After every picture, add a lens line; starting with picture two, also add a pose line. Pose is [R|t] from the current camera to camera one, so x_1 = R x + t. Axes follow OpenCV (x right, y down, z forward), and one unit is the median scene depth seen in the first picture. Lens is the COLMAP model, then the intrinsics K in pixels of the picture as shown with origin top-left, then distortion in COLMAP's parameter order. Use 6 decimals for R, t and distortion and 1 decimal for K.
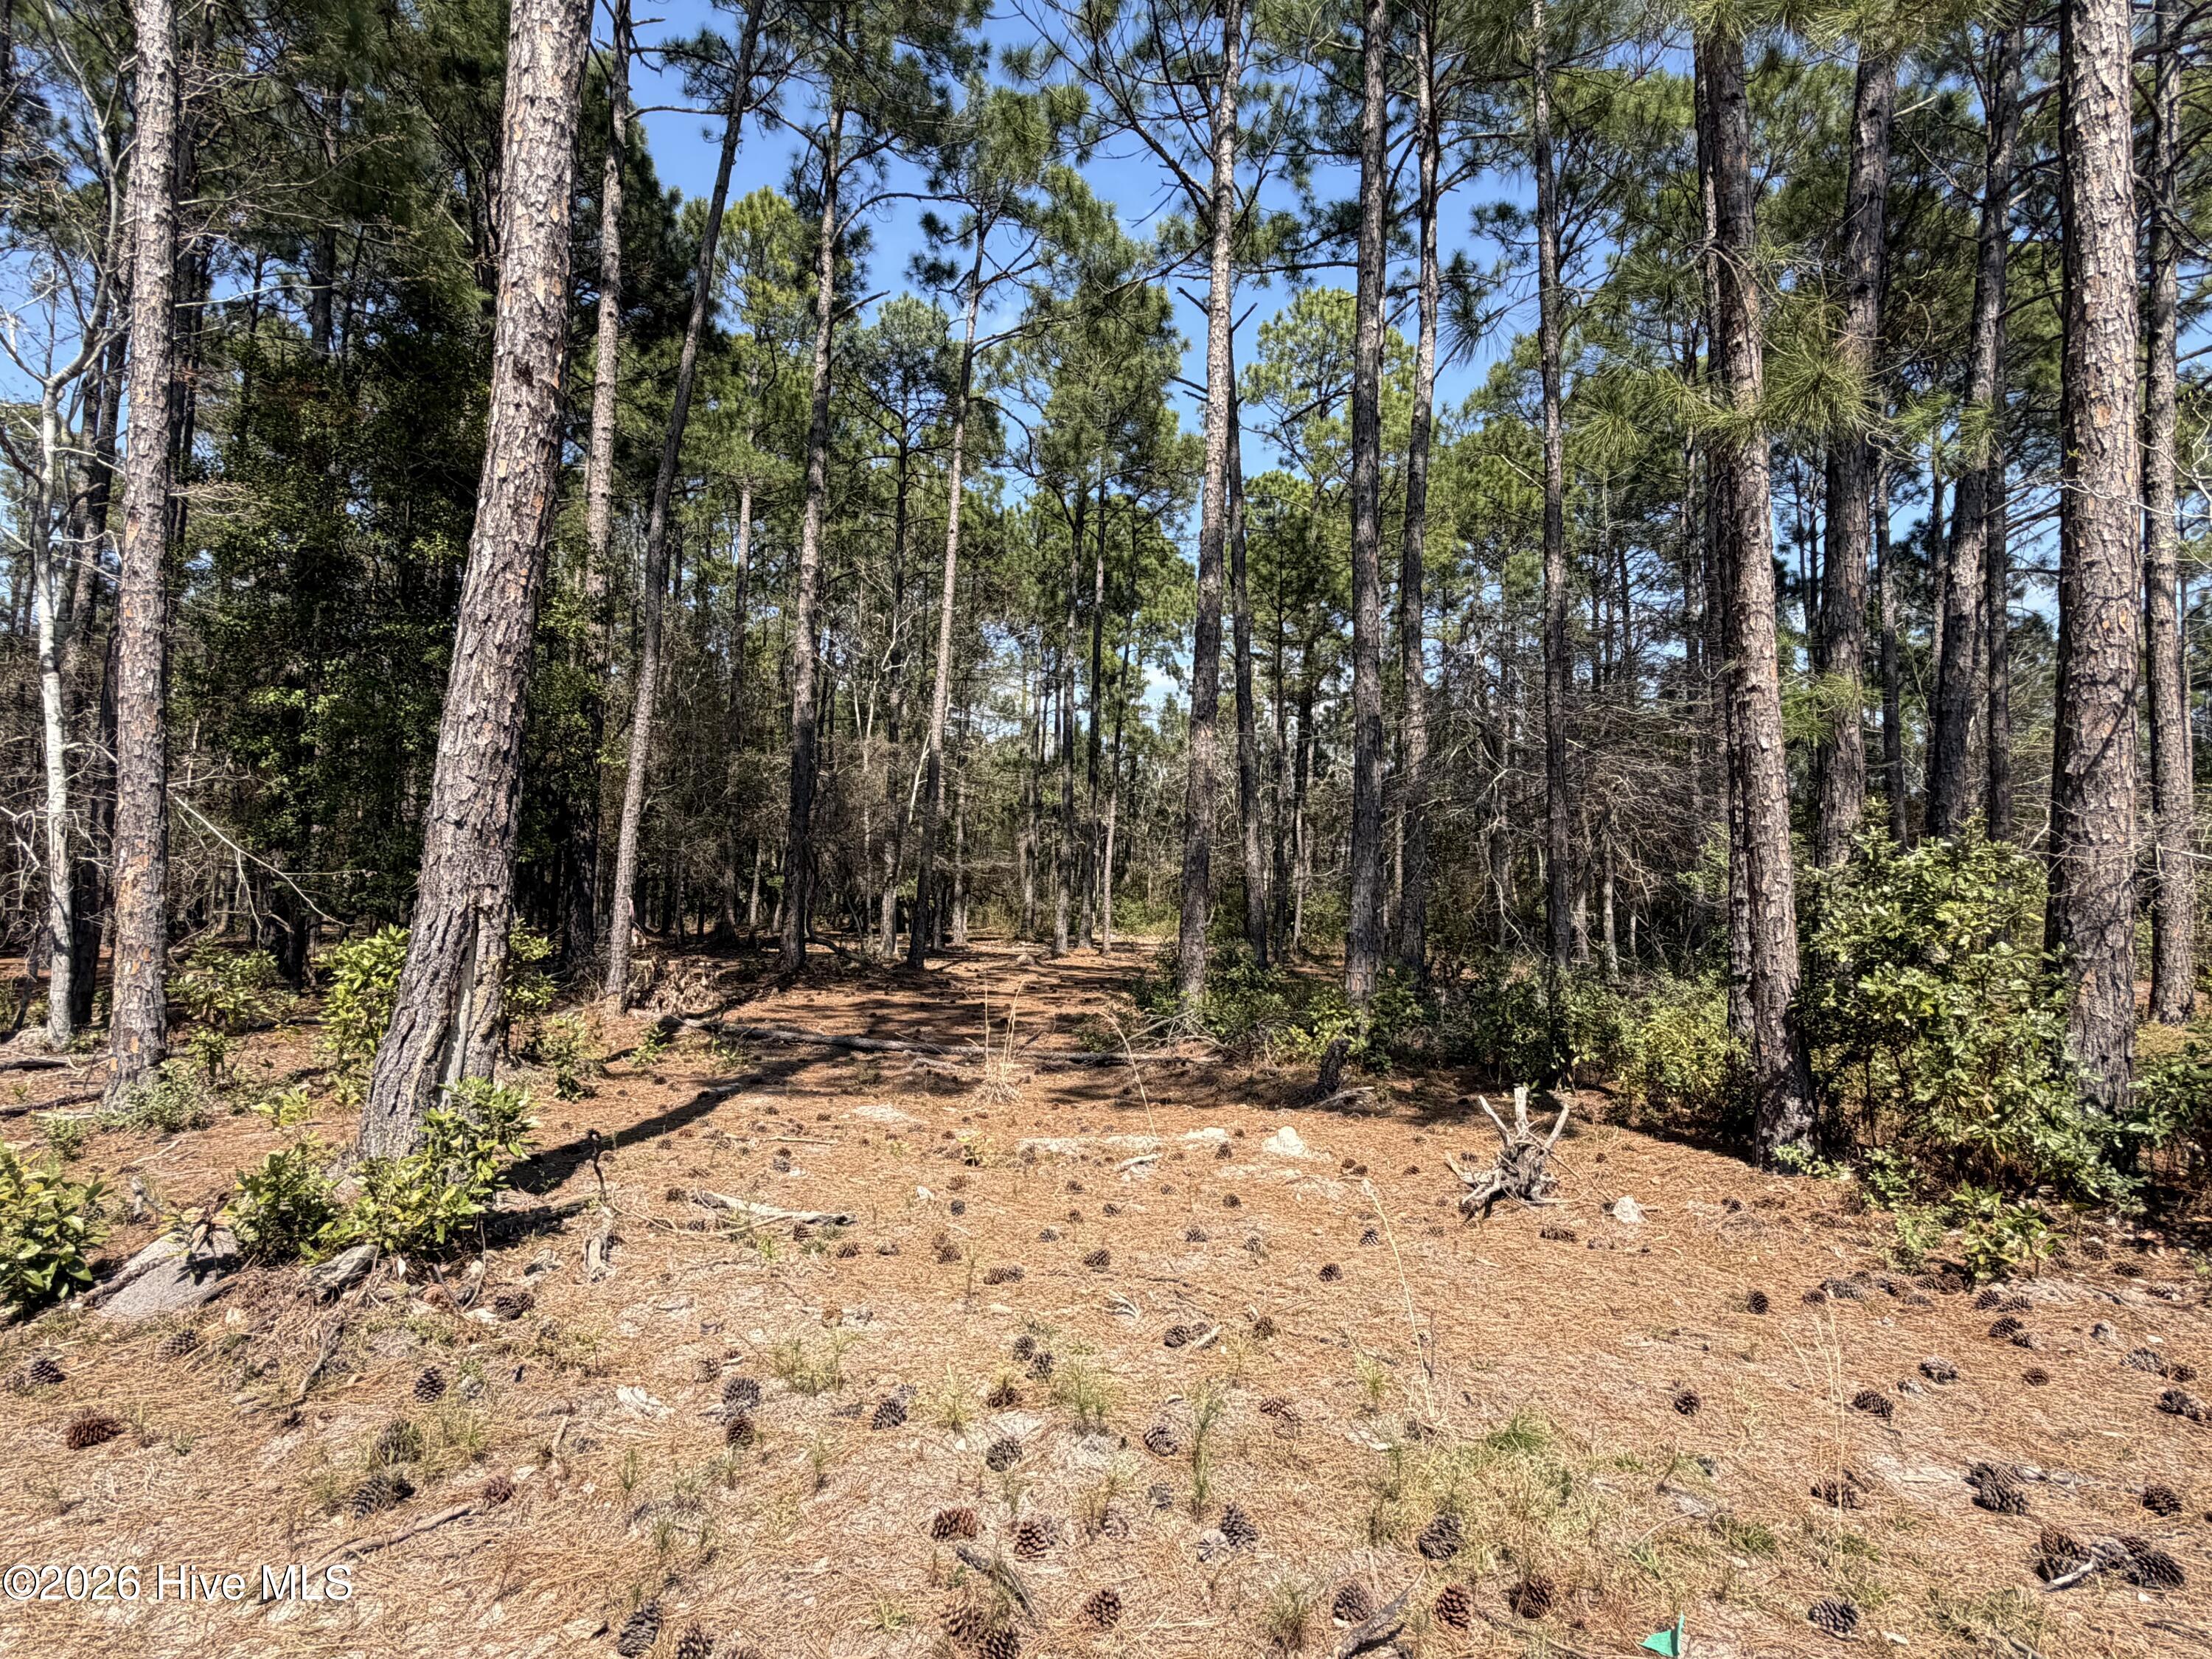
lens RADIAL K [[1181.5, 0, 1108.2], [0, 1181.5, 834.3], [0, 0, 1]] dist [0.001013, -0.000885]
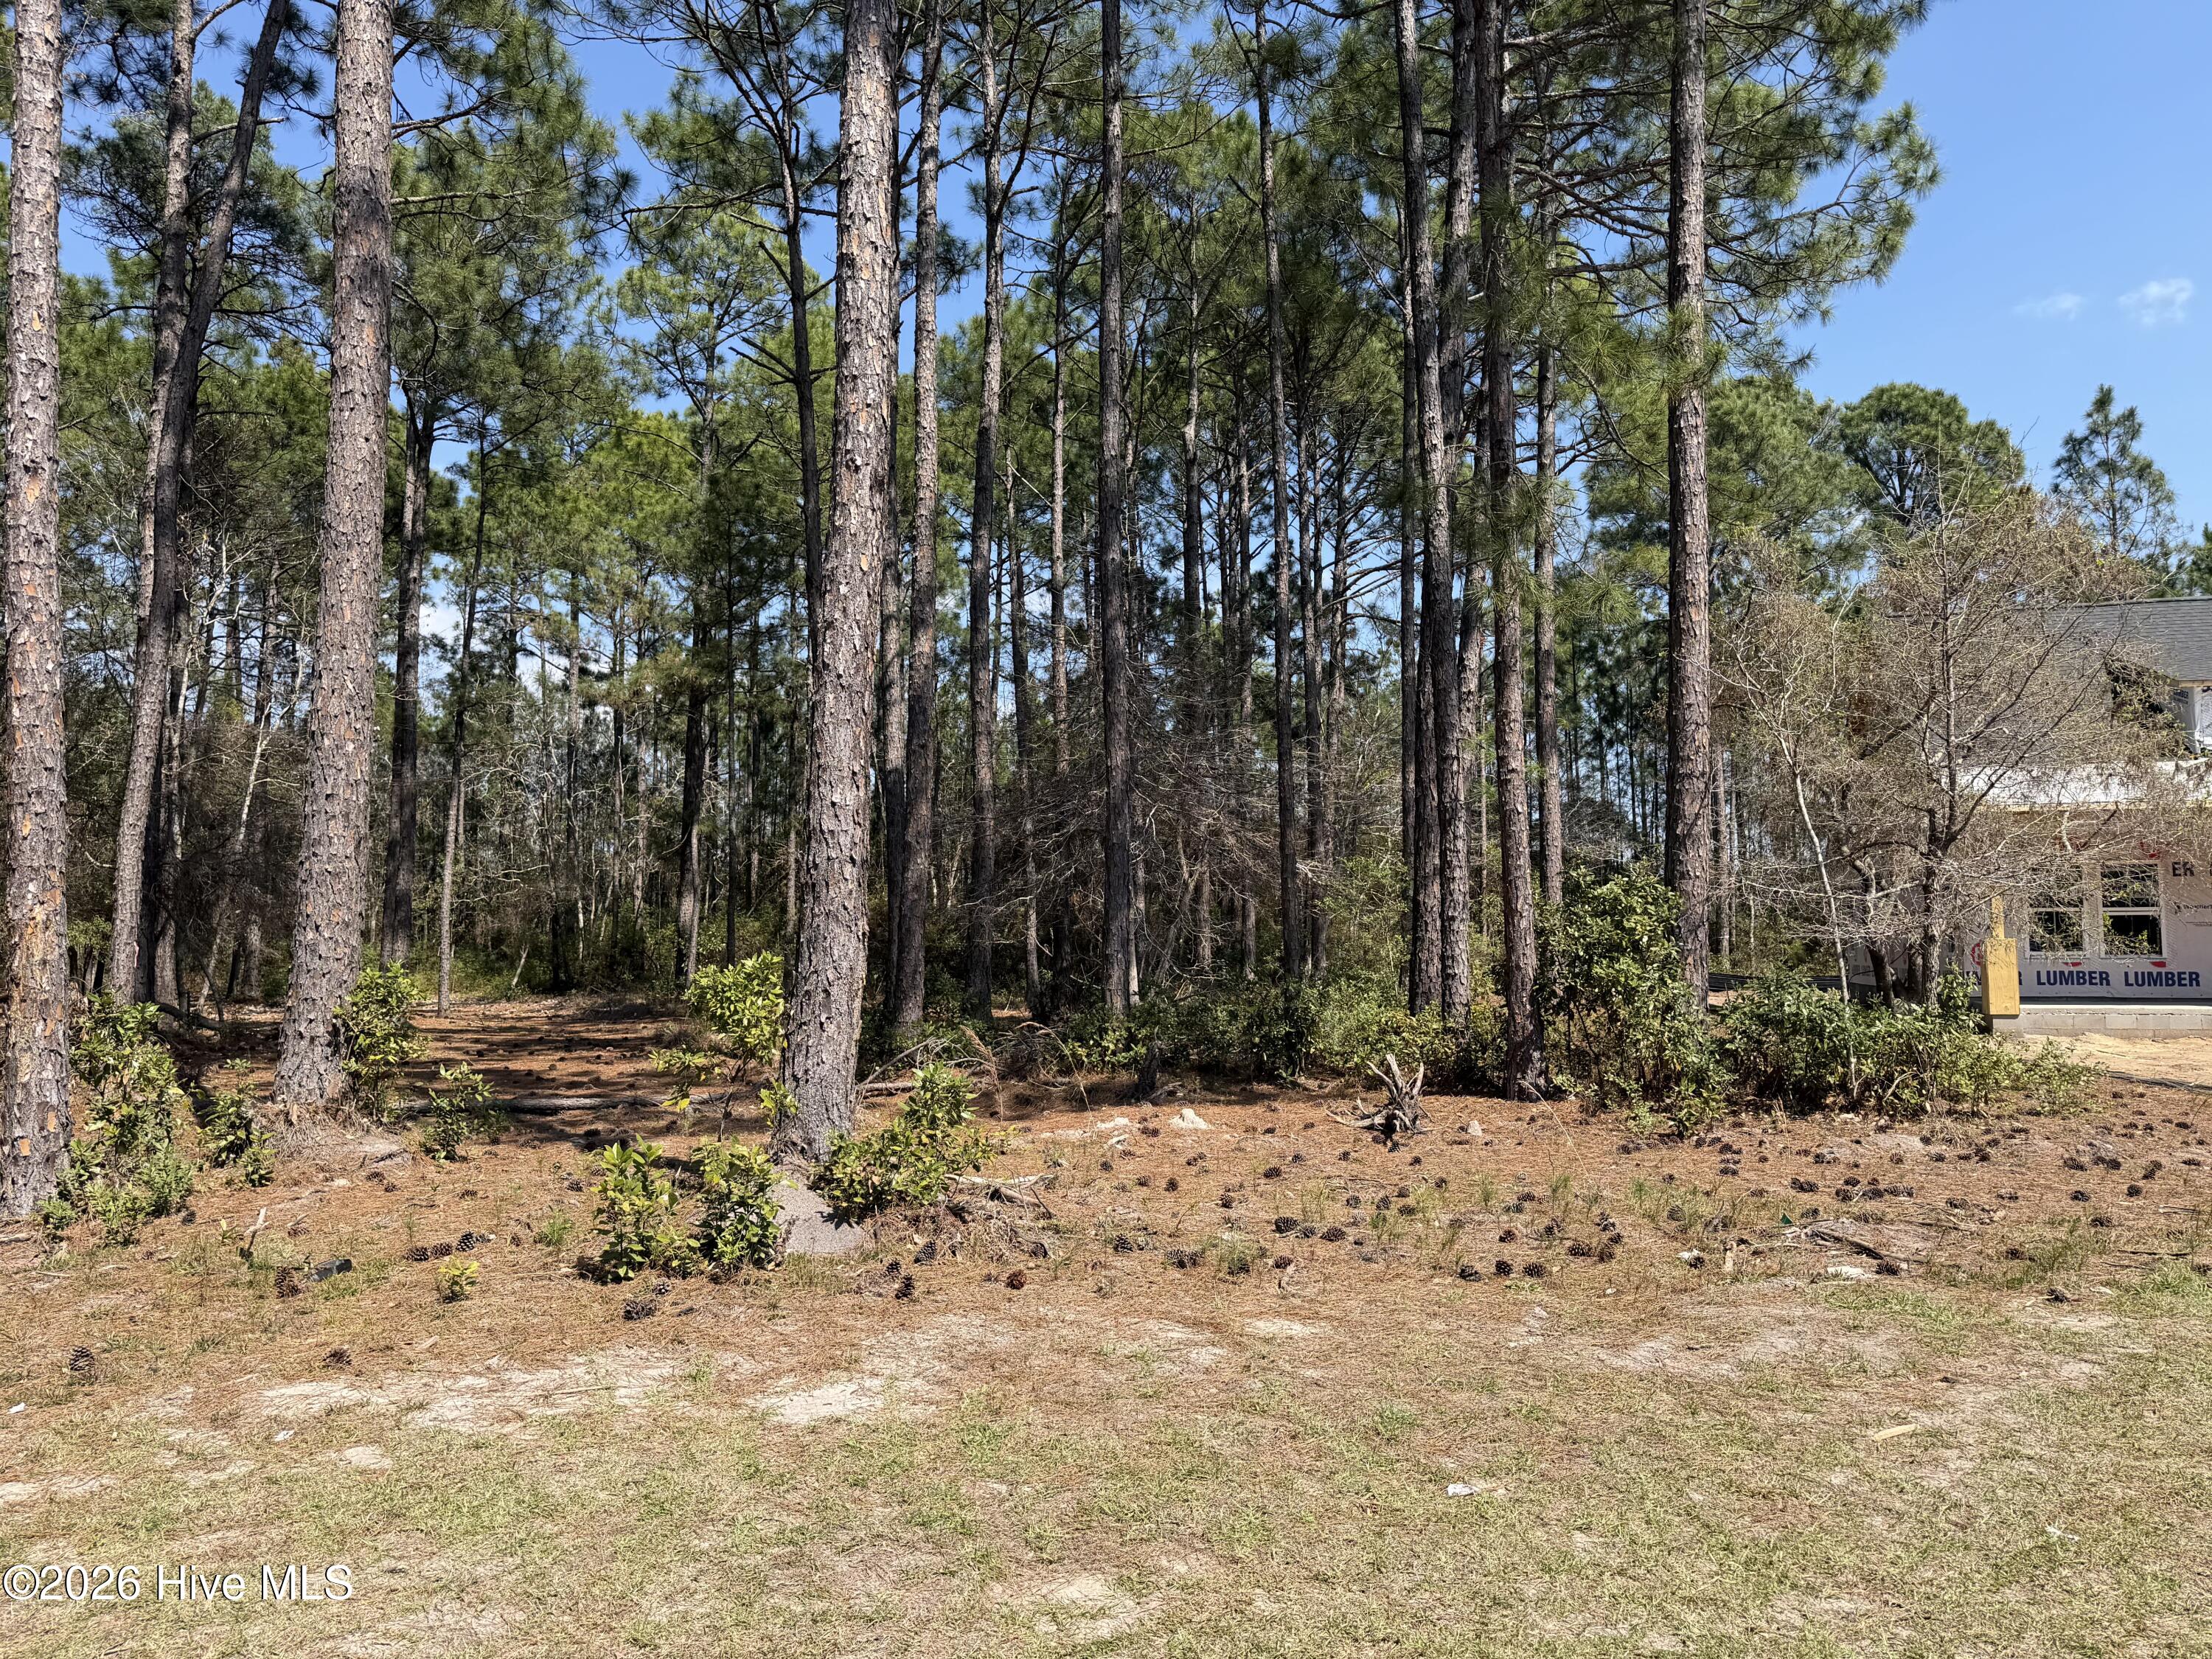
lens RADIAL K [[1551.7, 0, 1121.4], [0, 1551.7, 840.3], [0, 0, 1]] dist [0.036000, -0.043684]
pose [[0.843485, 0.012720, 0.537003, -0.564265], [-0.008631, 0.999911, -0.010128, -0.008860], [-0.537084, 0.003908, 0.843520, -0.222624]]
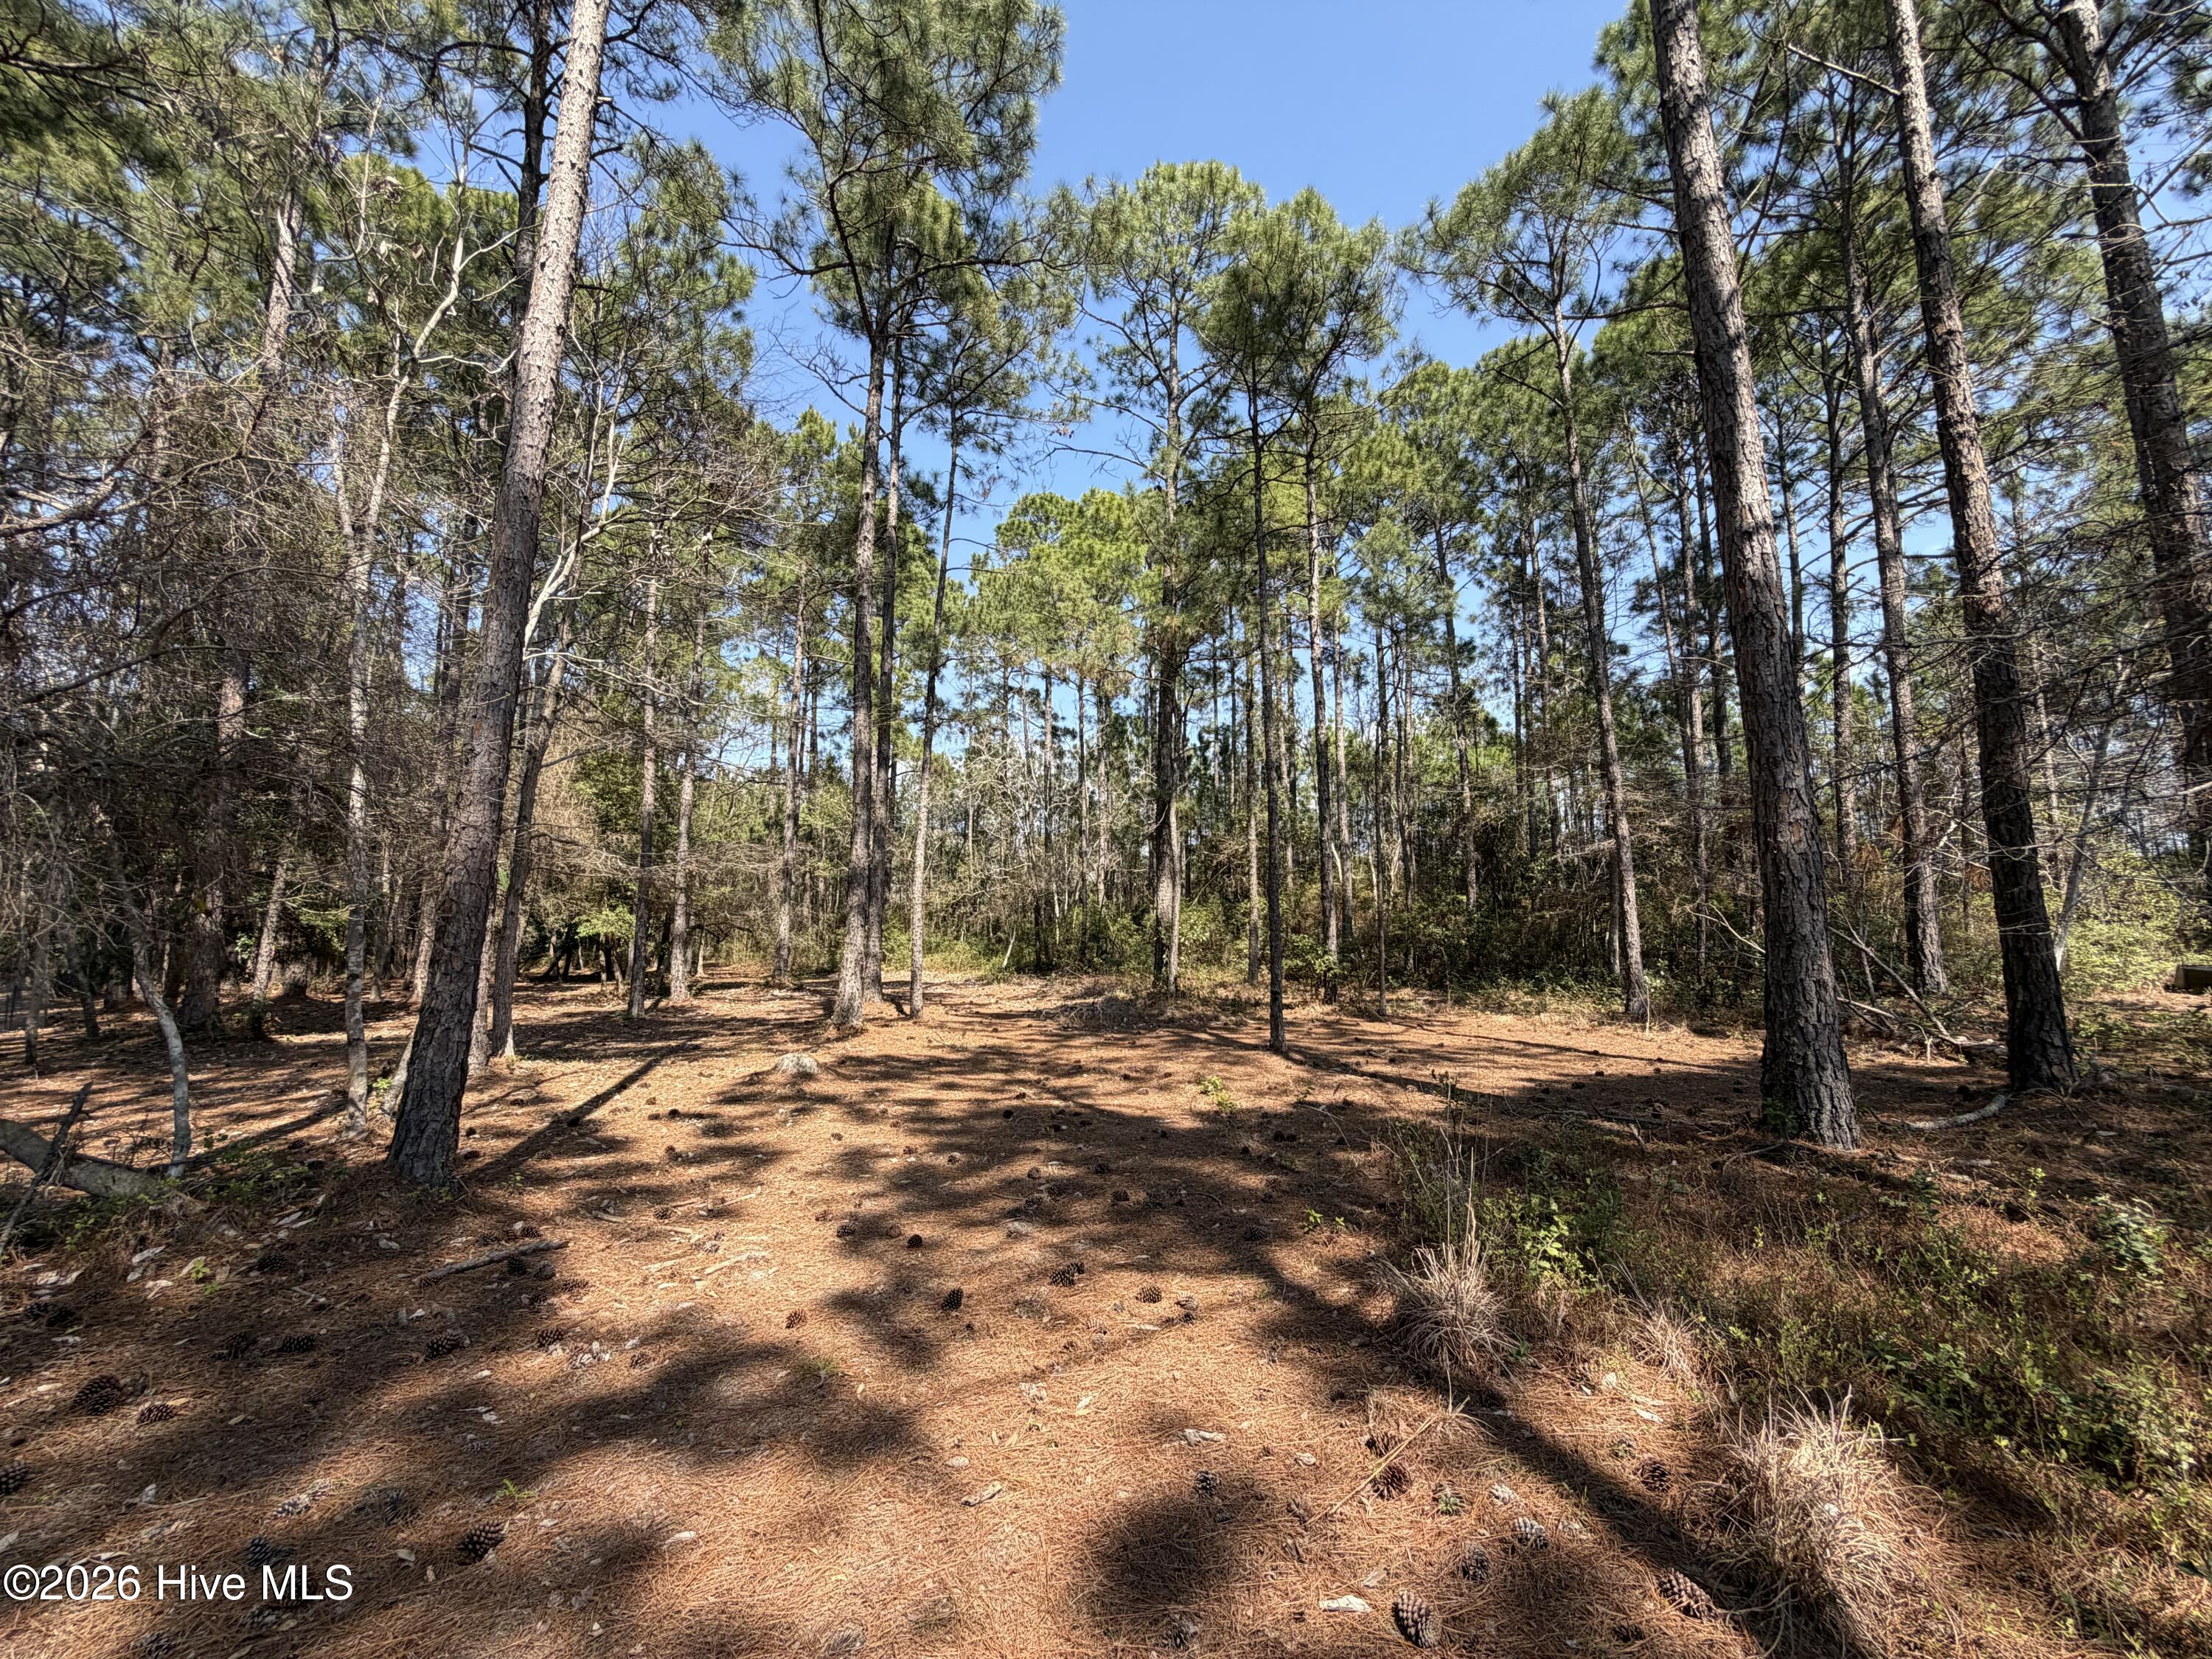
lens RADIAL K [[883.9, 0, 1097.8], [0, 883.9, 827.6], [0, 0, 1]] dist [-0.000930, 0.000489]
pose [[0.959751, 0.004320, 0.280819, -0.142770], [0.011805, 0.998378, -0.055703, 0.087343], [-0.280604, 0.056776, 0.958143, 1.636737]]
